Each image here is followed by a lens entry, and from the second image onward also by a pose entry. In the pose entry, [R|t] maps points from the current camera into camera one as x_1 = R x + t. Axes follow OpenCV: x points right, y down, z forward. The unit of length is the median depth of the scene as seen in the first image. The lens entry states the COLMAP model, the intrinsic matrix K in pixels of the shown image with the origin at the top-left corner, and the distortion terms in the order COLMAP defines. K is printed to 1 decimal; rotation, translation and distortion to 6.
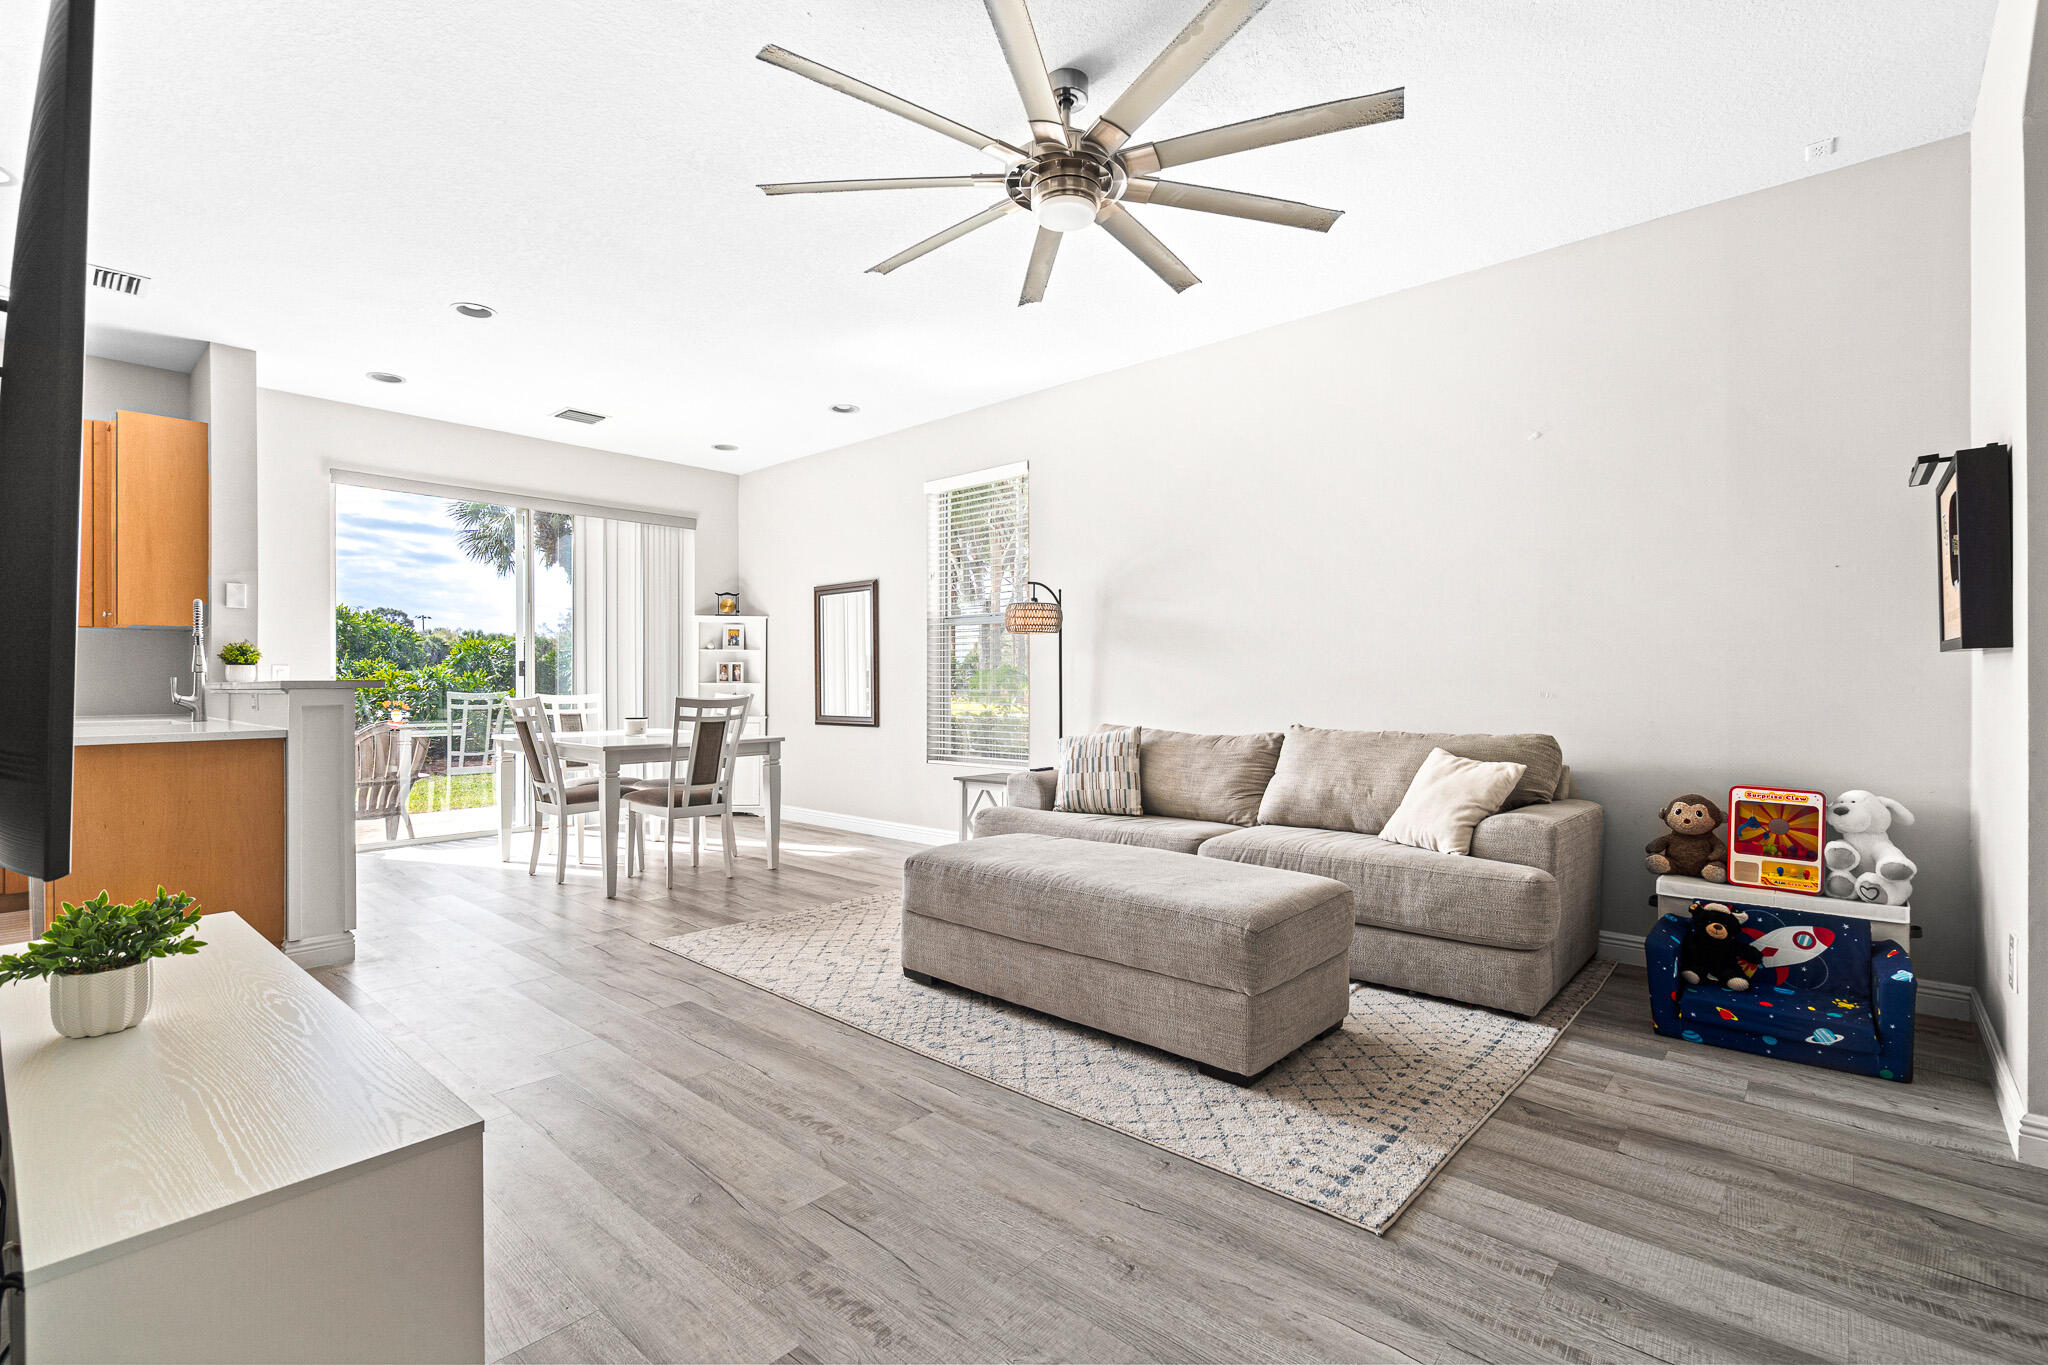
lens RADIAL K [[935.7, 0, 1034.5], [0, 935.7, 682.6], [0, 0, 1]] dist [-0.007681, 0.003362]
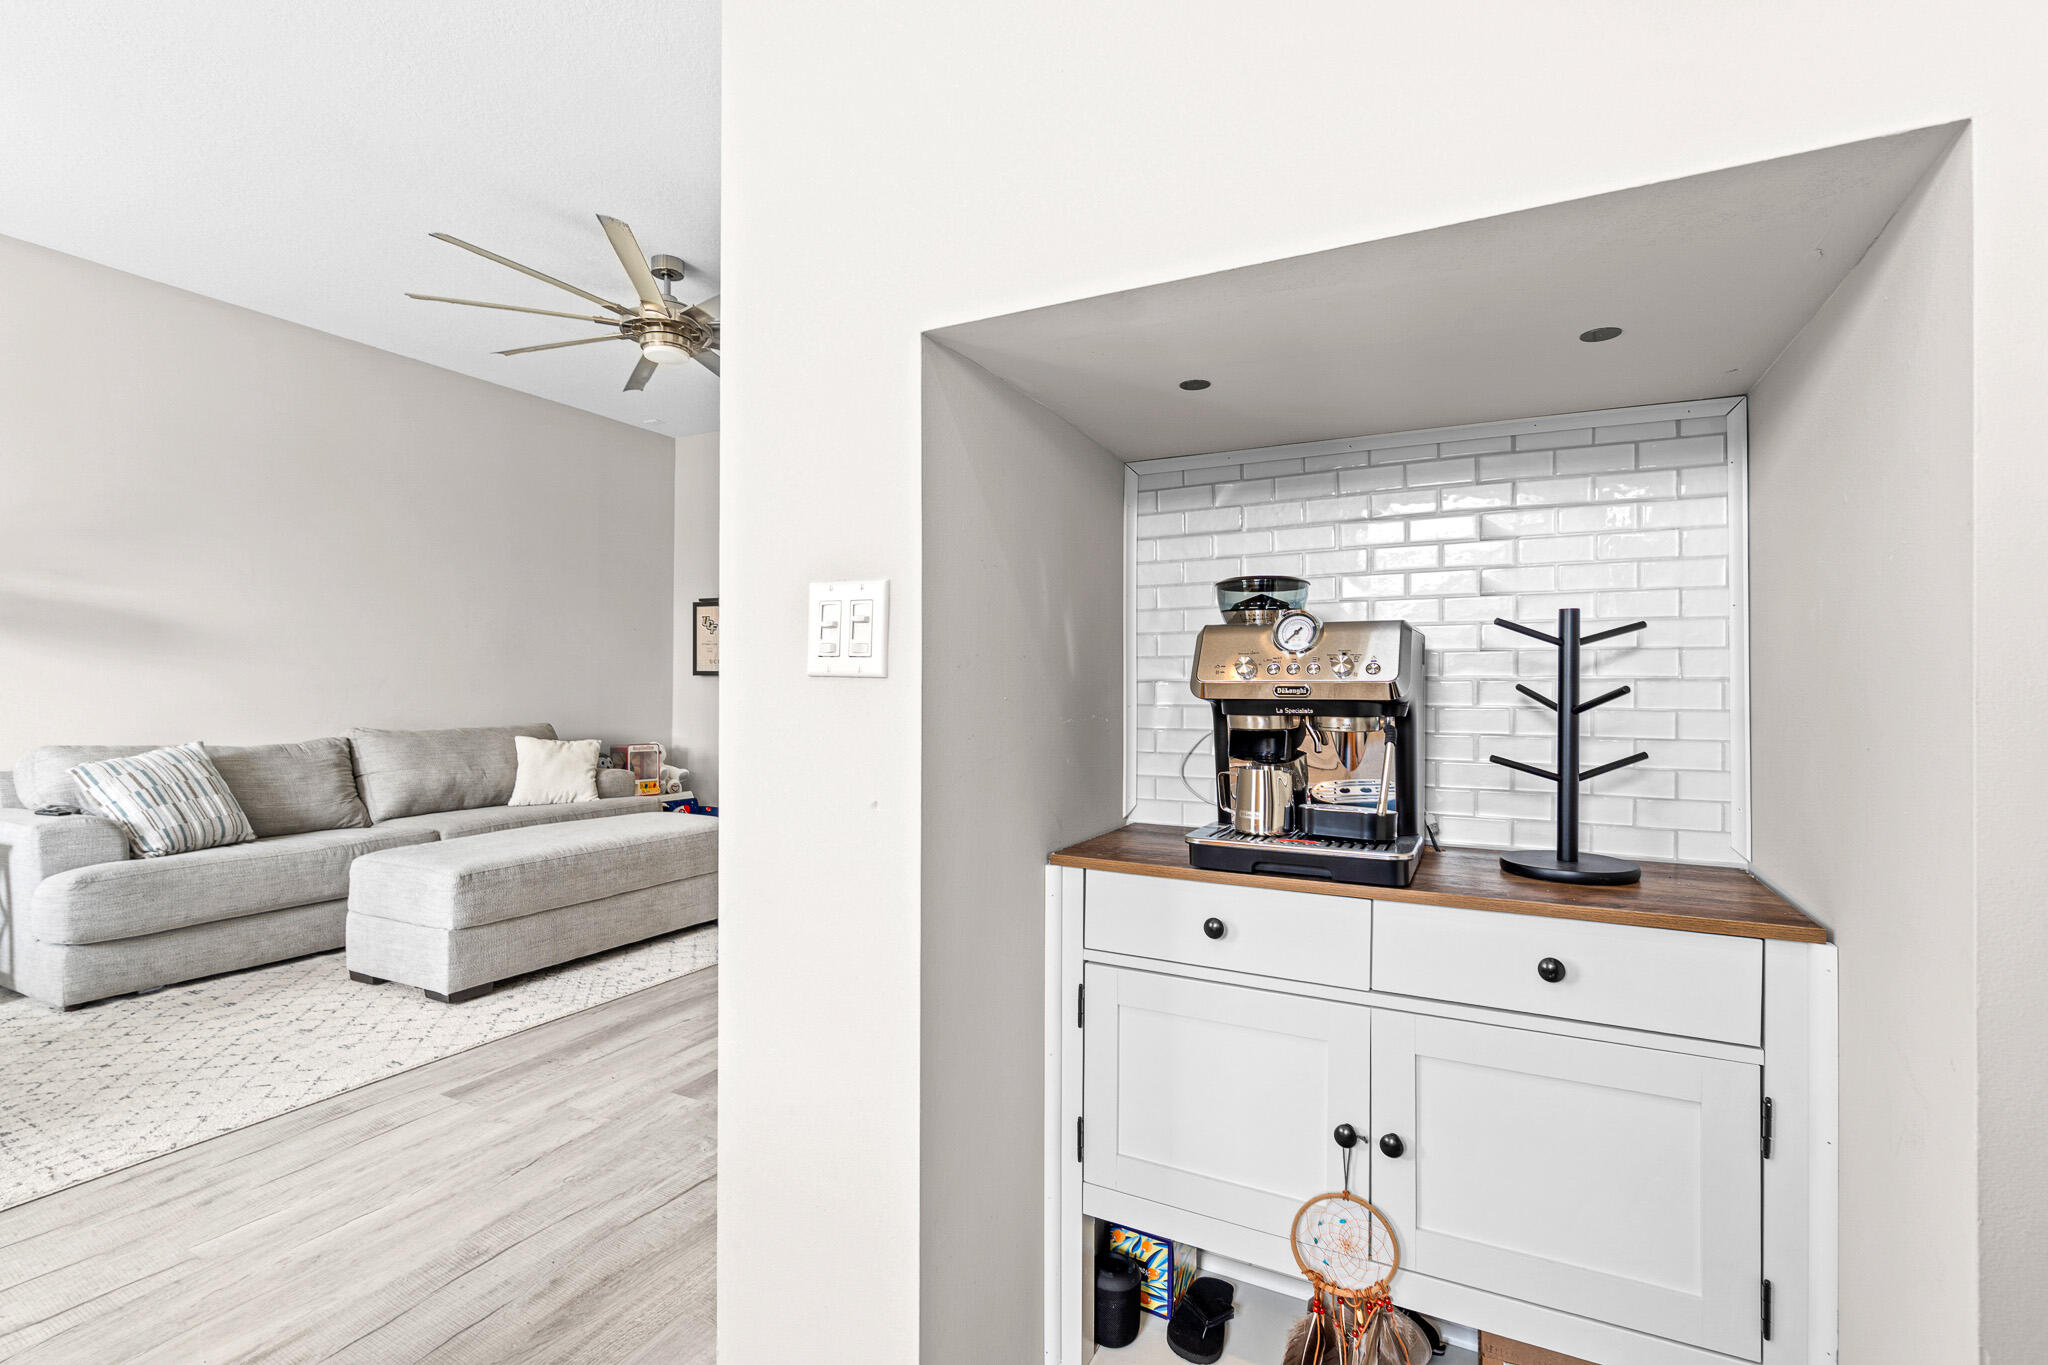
lens RADIAL K [[935.7, 0, 1013.4], [0, 935.7, 690.2], [0, 0, 1]] dist [-0.007681, 0.003362]
pose [[-0.243810, -0.003762, 0.969816, -0.872850], [-0.004943, 0.999984, 0.002636, -0.004403], [-0.969810, -0.004151, -0.243825, 0.502285]]
